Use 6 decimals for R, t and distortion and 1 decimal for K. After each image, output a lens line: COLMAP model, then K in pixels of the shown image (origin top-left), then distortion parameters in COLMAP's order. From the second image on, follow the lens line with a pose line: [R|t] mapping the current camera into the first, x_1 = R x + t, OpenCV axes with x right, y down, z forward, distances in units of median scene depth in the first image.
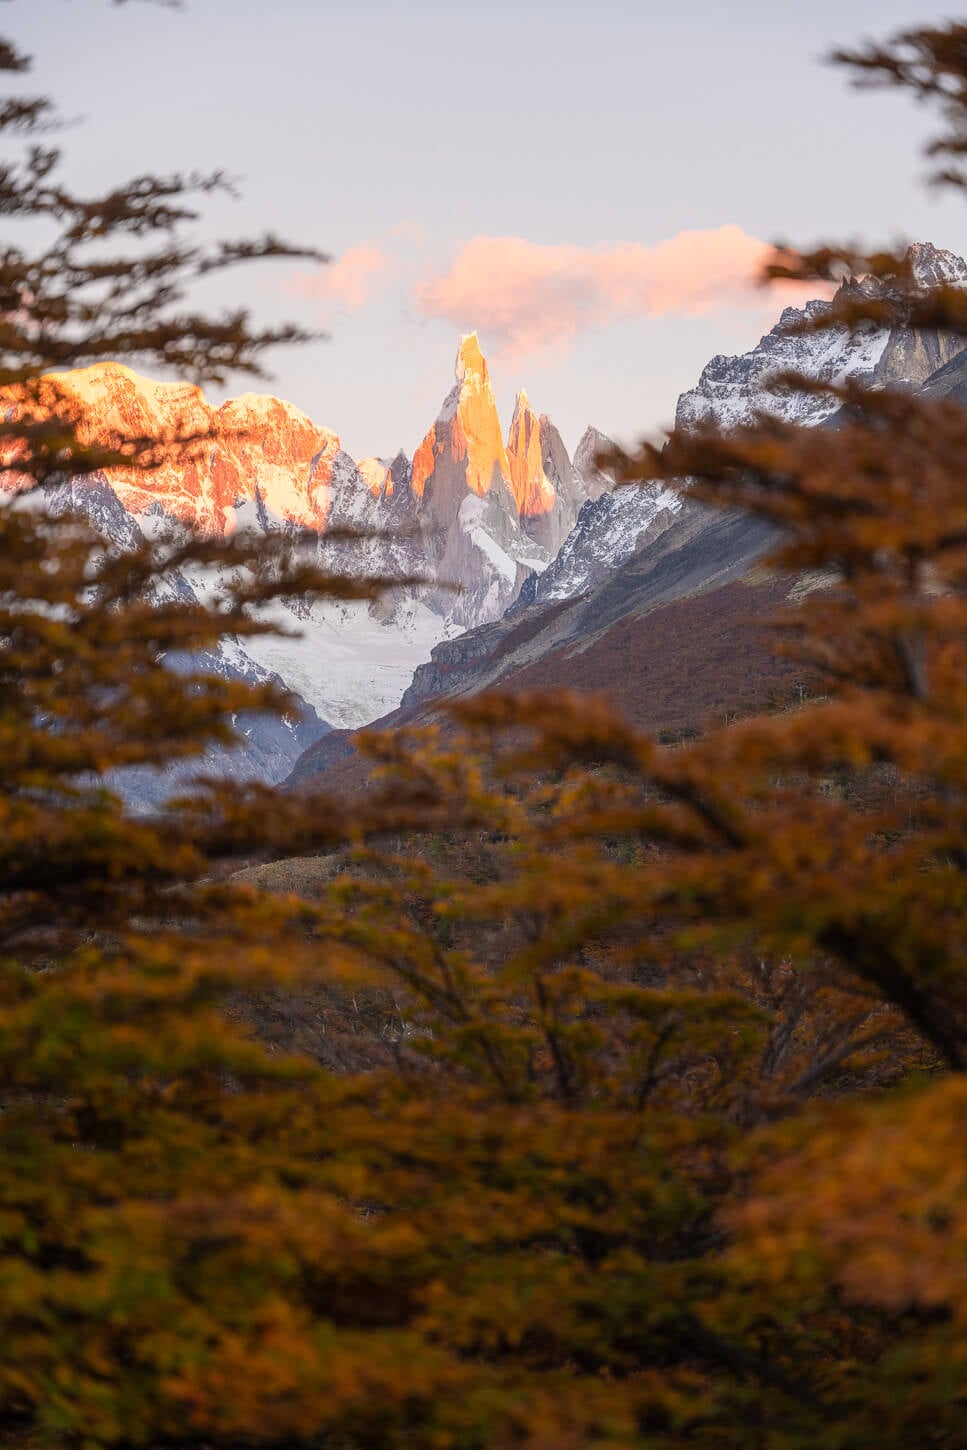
lens RADIAL K [[2849.9, 0, 483.5], [0, 2849.9, 725.0], [0, 0, 1]] dist [0.015377, 0.181251]
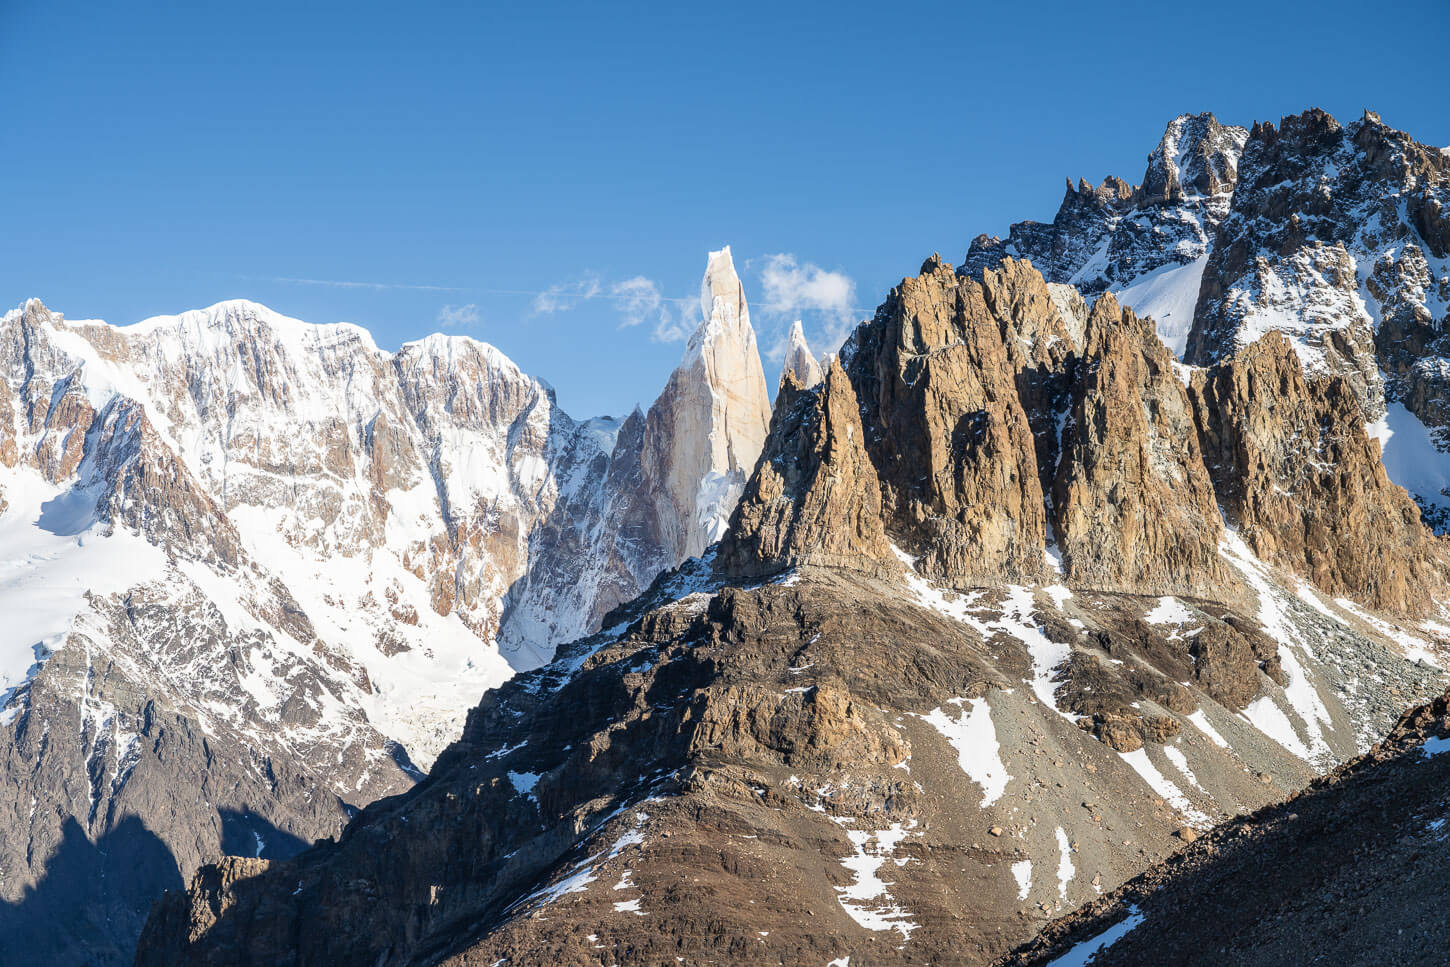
lens RADIAL K [[2849.9, 0, 703.3], [0, 2849.9, 510.3], [0, 0, 1]] dist [0.015377, 0.181251]
pose [[0.995361, -0.013296, -0.095285, 0.138069], [0.009979, 0.999330, -0.035204, -0.098949], [0.095689, 0.034089, 0.994827, 0.599343]]
